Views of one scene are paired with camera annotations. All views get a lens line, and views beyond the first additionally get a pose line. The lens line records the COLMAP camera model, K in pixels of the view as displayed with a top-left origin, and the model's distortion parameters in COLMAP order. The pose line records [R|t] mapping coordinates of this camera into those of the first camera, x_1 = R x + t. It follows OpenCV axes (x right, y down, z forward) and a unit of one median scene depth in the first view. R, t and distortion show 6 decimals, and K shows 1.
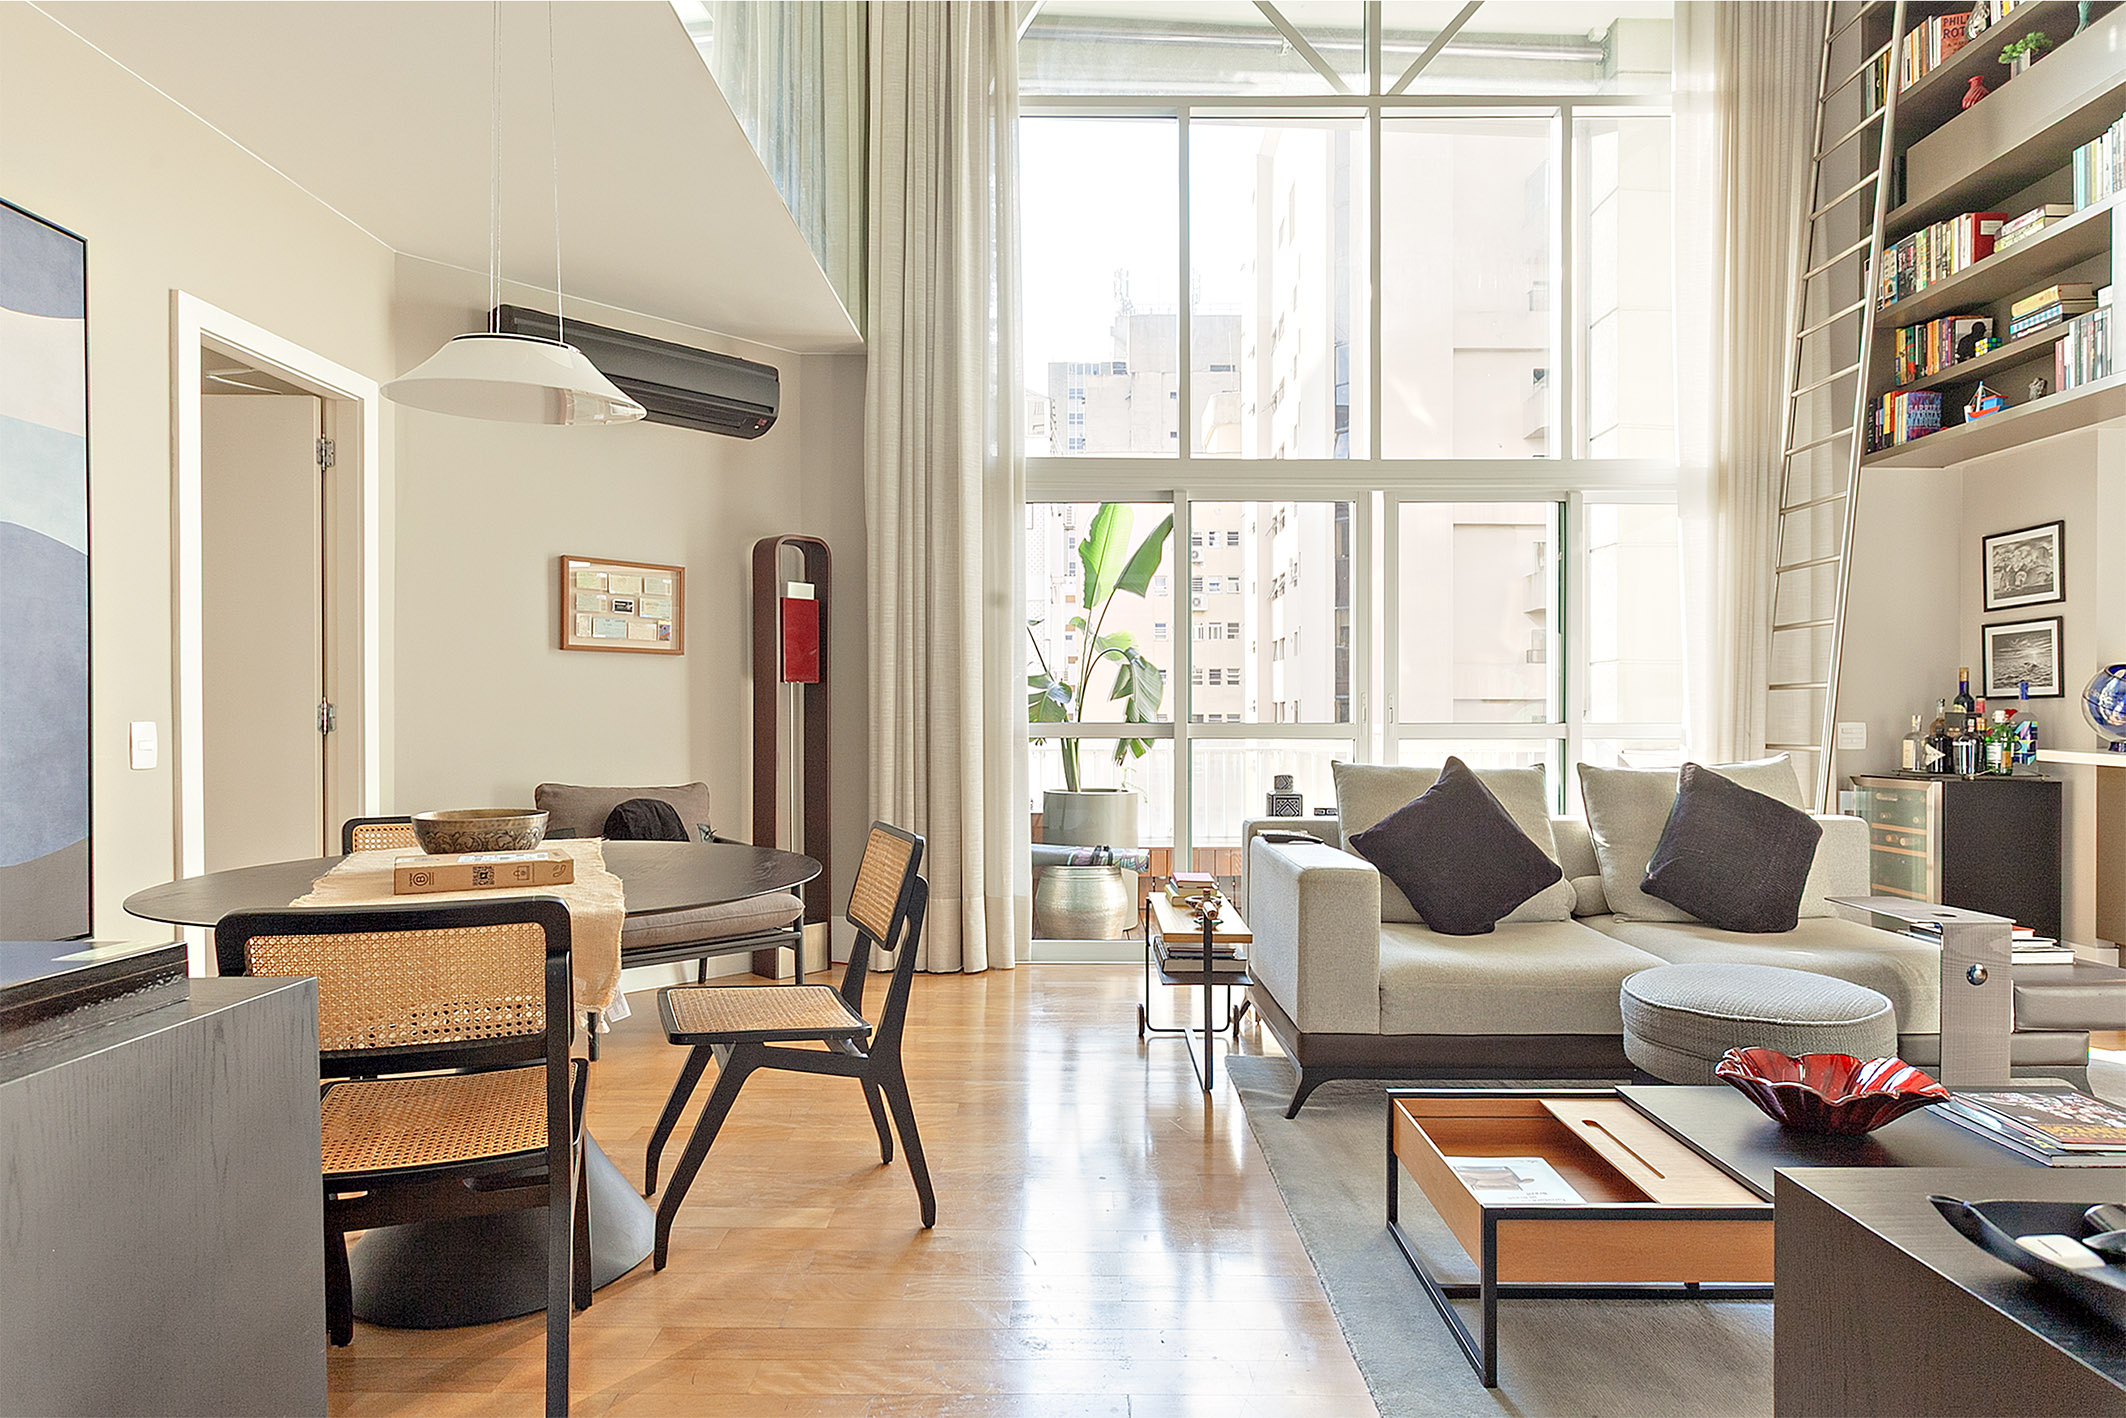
lens RADIAL K [[1155.9, 0, 1061.5], [0, 1155.9, 719.9], [0, 0, 1]] dist [-0.007166, 0.007464]
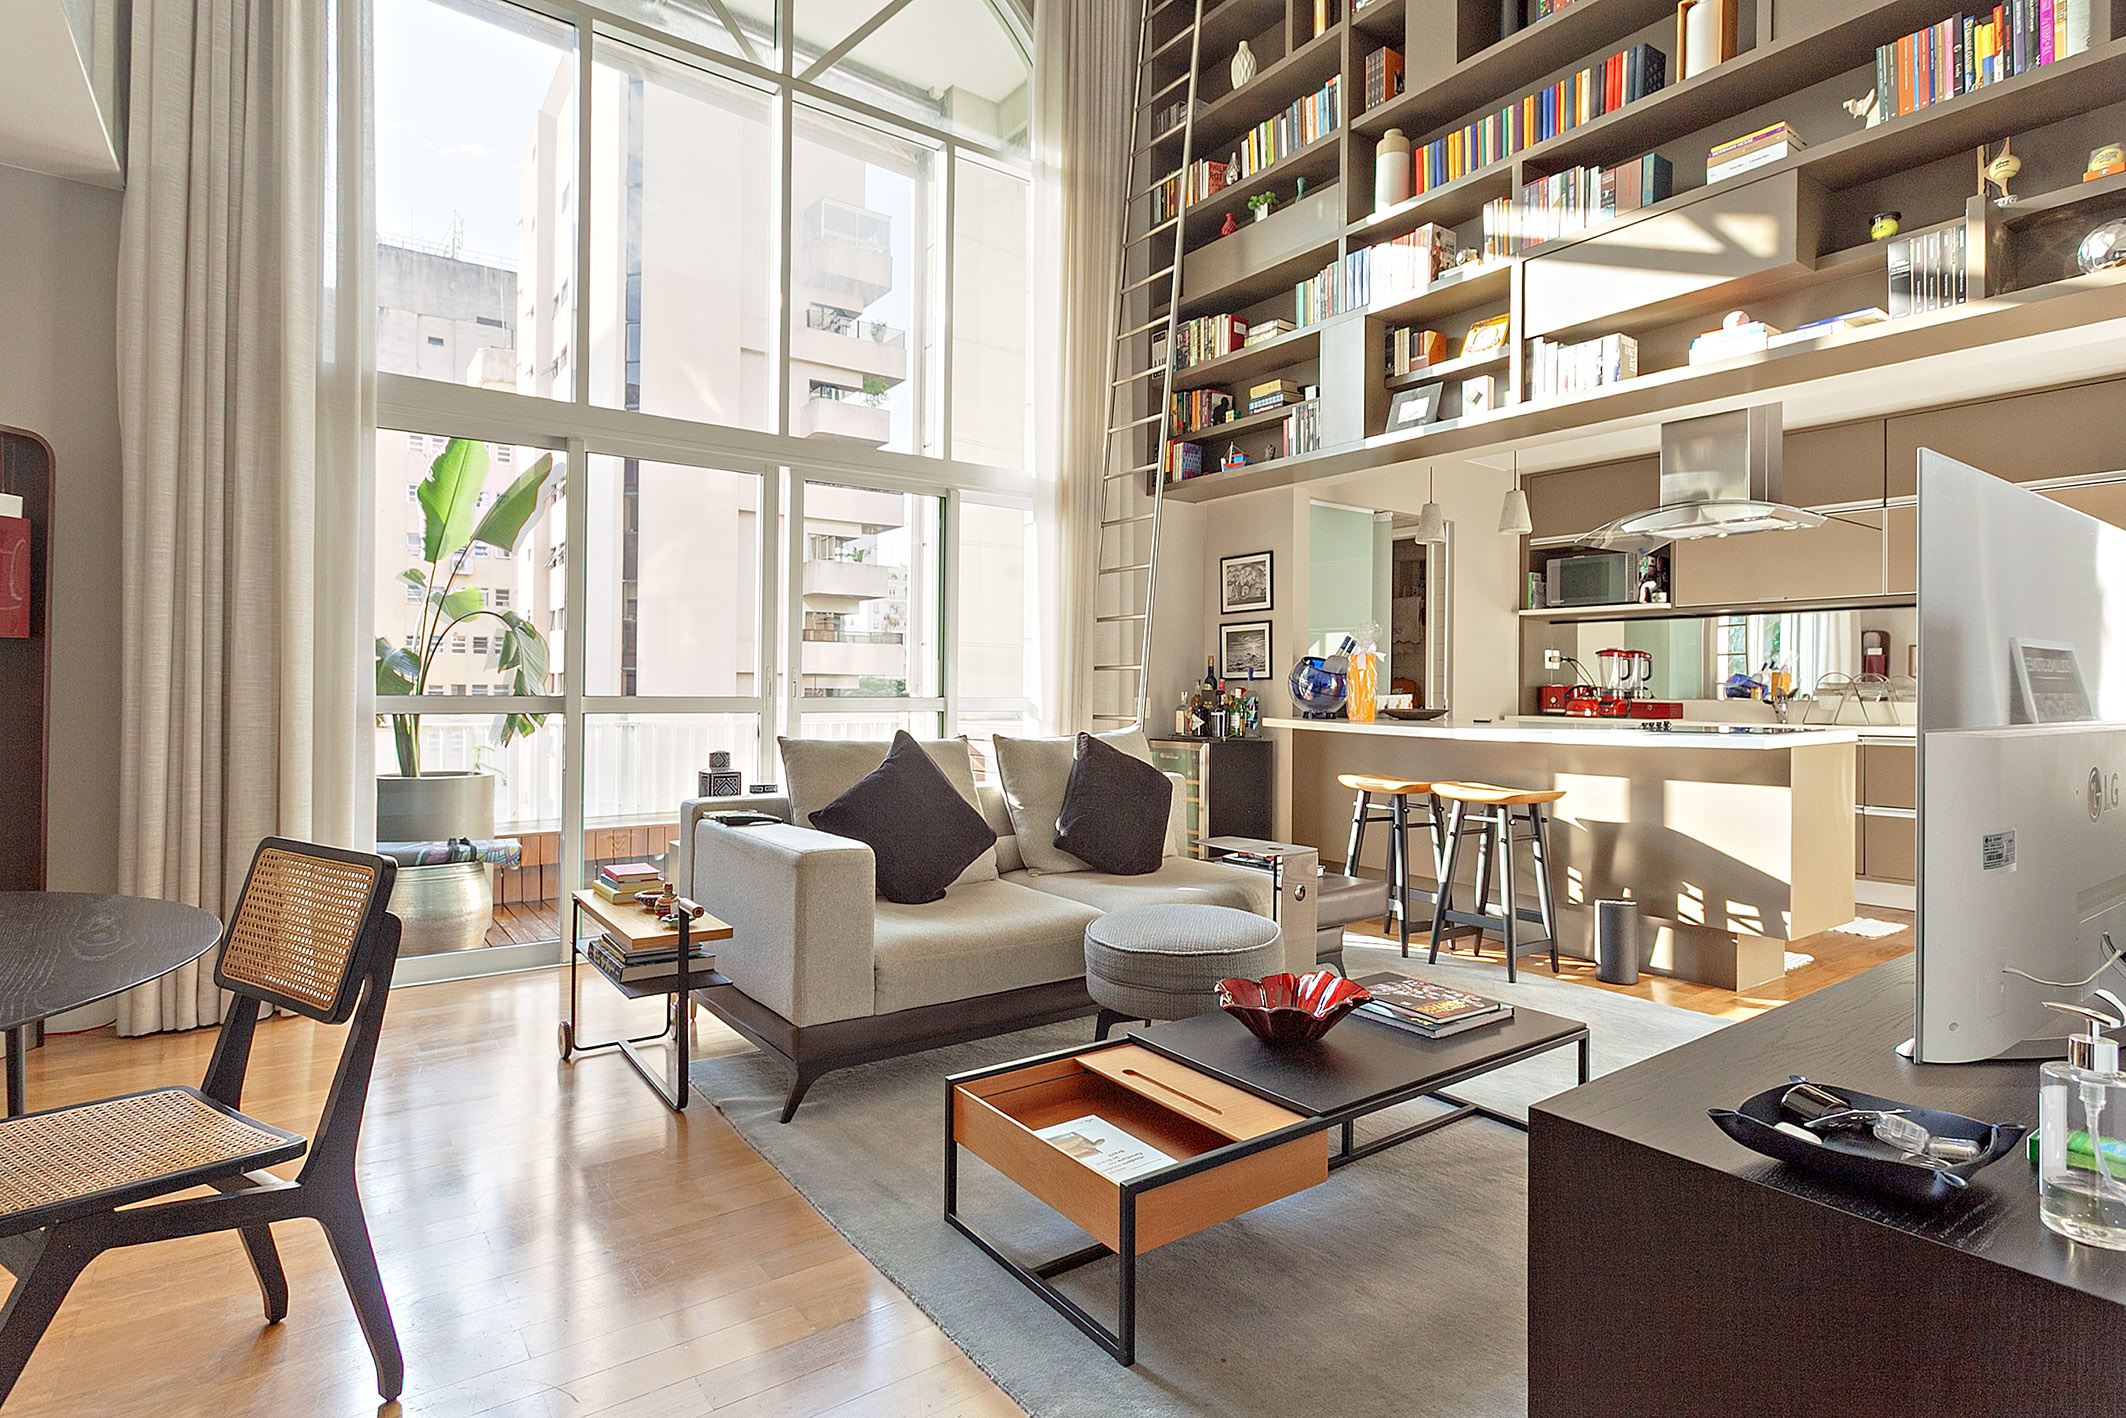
lens RADIAL K [[1079.1, 0, 1047.1], [0, 1079.1, 678.8], [0, 0, 1]] dist [0.000851, 0.001345]
pose [[0.810816, 0.012382, 0.585170, -0.100066], [-0.005481, 0.999893, -0.013562, -0.001553], [-0.585276, 0.007789, 0.810797, 0.115779]]
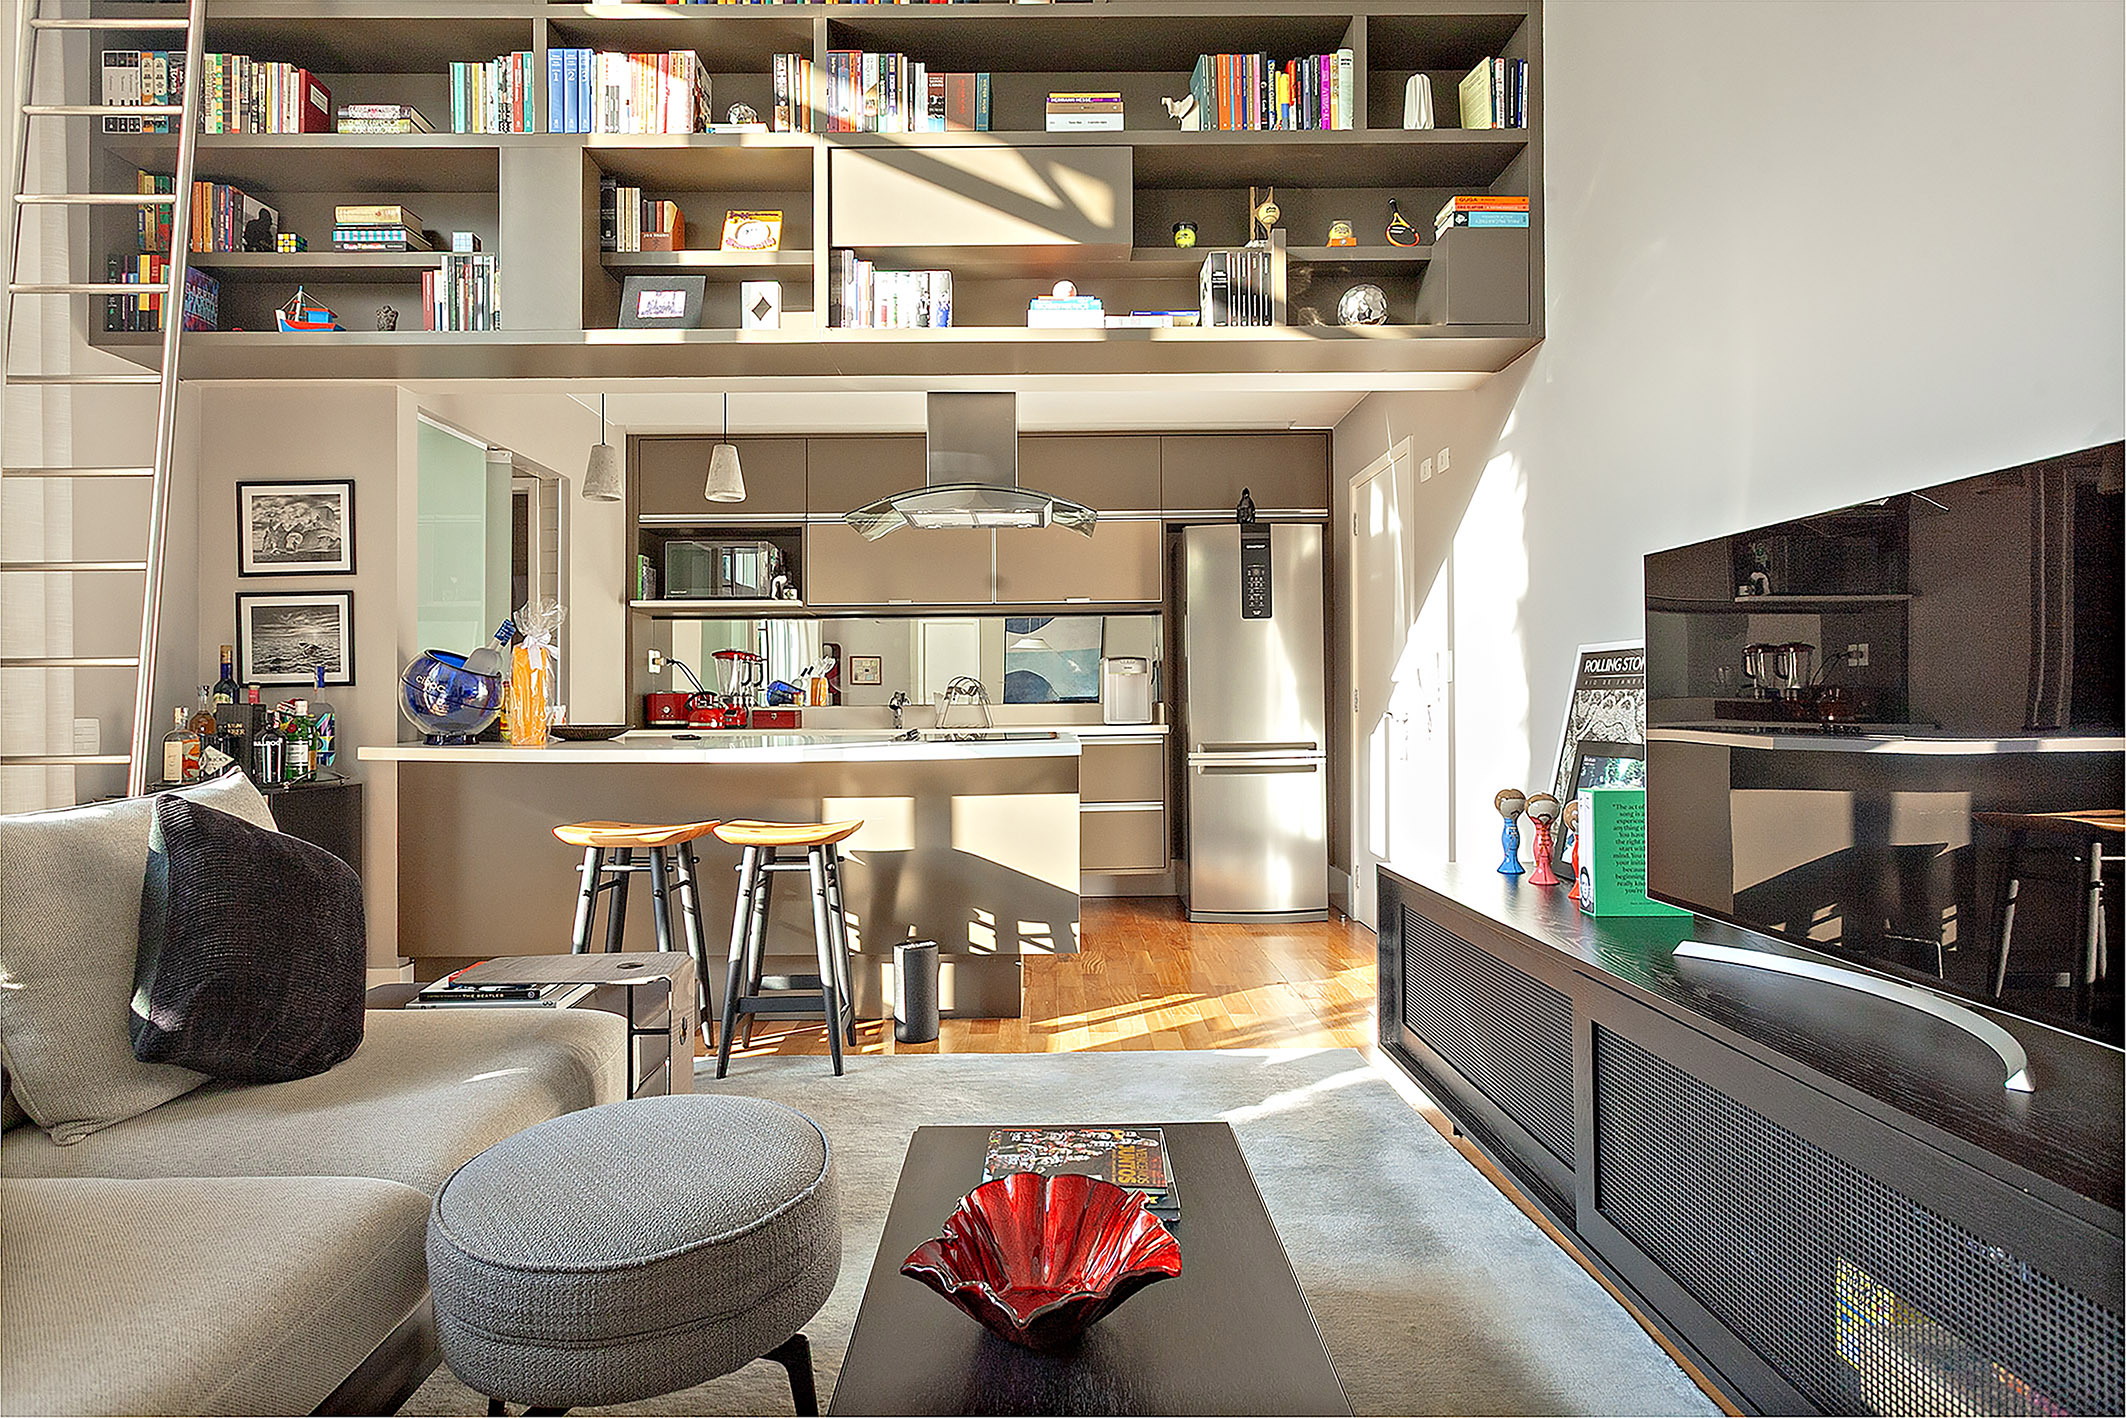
lens RADIAL K [[1155.9, 0, 1064.4], [0, 1155.9, 689.3], [0, 0, 1]] dist [-0.007166, 0.007464]
pose [[-0.020092, 0.009809, 0.999750, -0.004397], [0.012458, 0.999877, -0.009560, -0.001567], [-0.999721, 0.012263, -0.020212, 0.486820]]
